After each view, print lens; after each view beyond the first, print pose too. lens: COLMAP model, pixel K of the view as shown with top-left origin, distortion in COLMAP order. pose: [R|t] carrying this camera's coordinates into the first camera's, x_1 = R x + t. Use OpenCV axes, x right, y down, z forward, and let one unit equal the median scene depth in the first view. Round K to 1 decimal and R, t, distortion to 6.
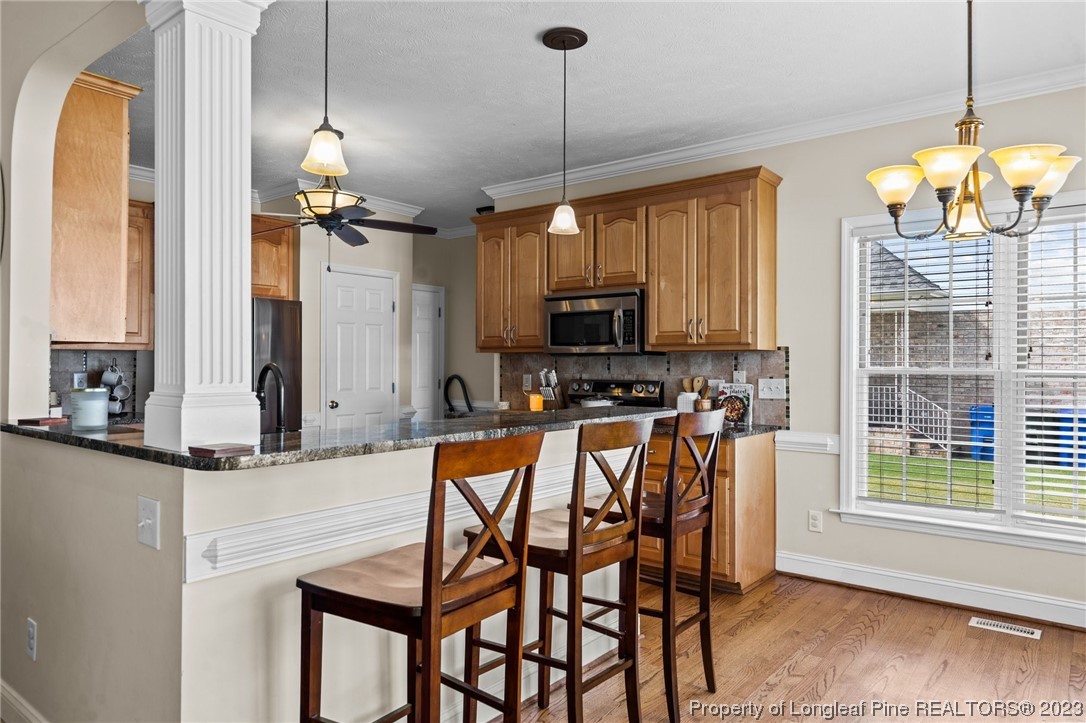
lens RADIAL K [[703.9, 0, 541.1], [0, 703.9, 356.8], [0, 0, 1]] dist [0.003805, -0.000710]
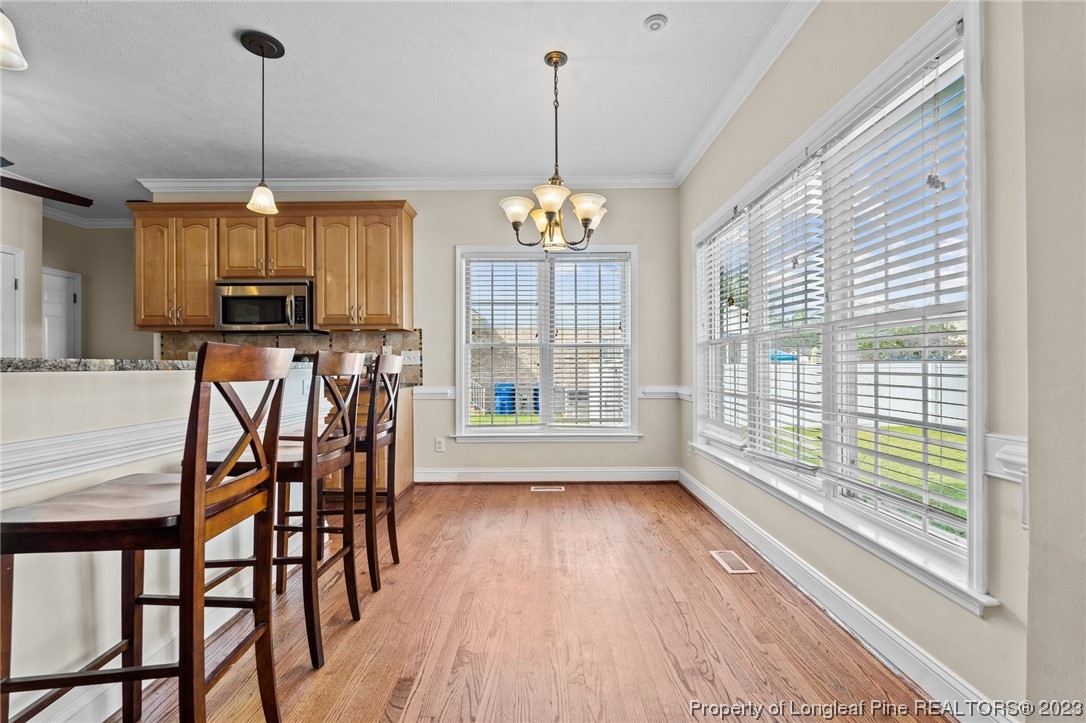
lens RADIAL K [[476.6, 0, 541.5], [0, 476.6, 363.9], [0, 0, 1]] dist [-0.005416, 0.000328]
pose [[0.785924, -0.006399, 0.618290, -0.066817], [0.003125, 0.999975, 0.006377, 0.053471], [-0.618315, -0.003080, 0.785924, 0.064761]]
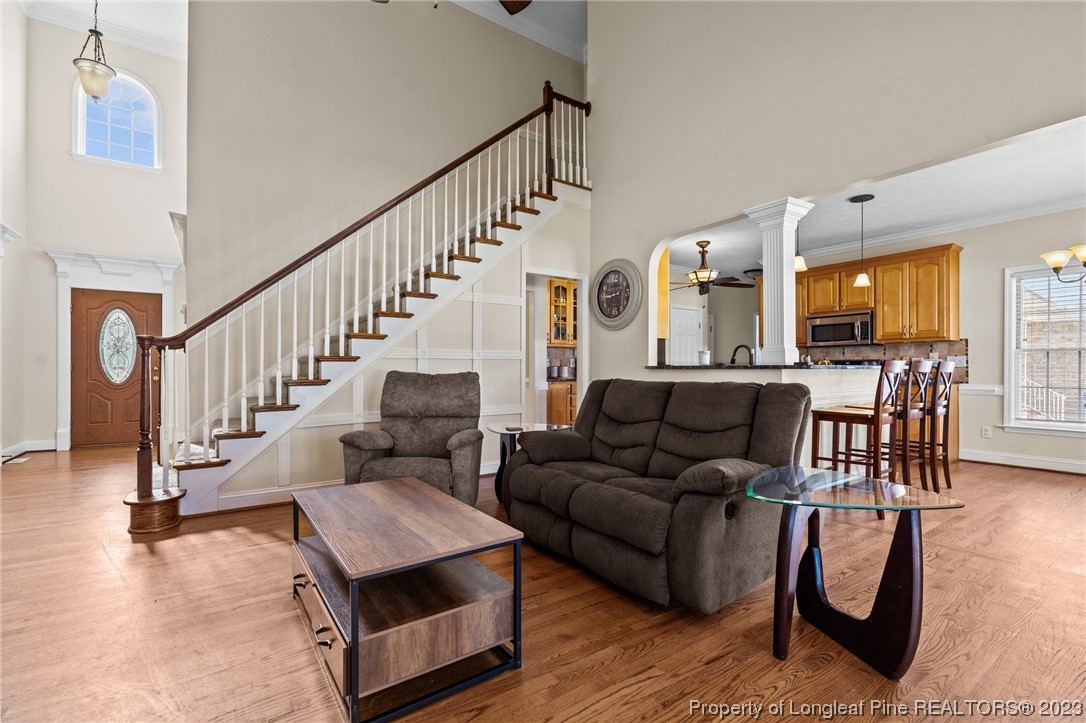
lens RADIAL K [[476.6, 0, 541.2], [0, 476.6, 368.8], [0, 0, 1]] dist [-0.005416, 0.000328]
pose [[0.954886, -0.003946, -0.296945, -0.351474], [0.006502, 0.999950, 0.007621, 0.048677], [0.296900, -0.009208, 0.954864, -0.529759]]
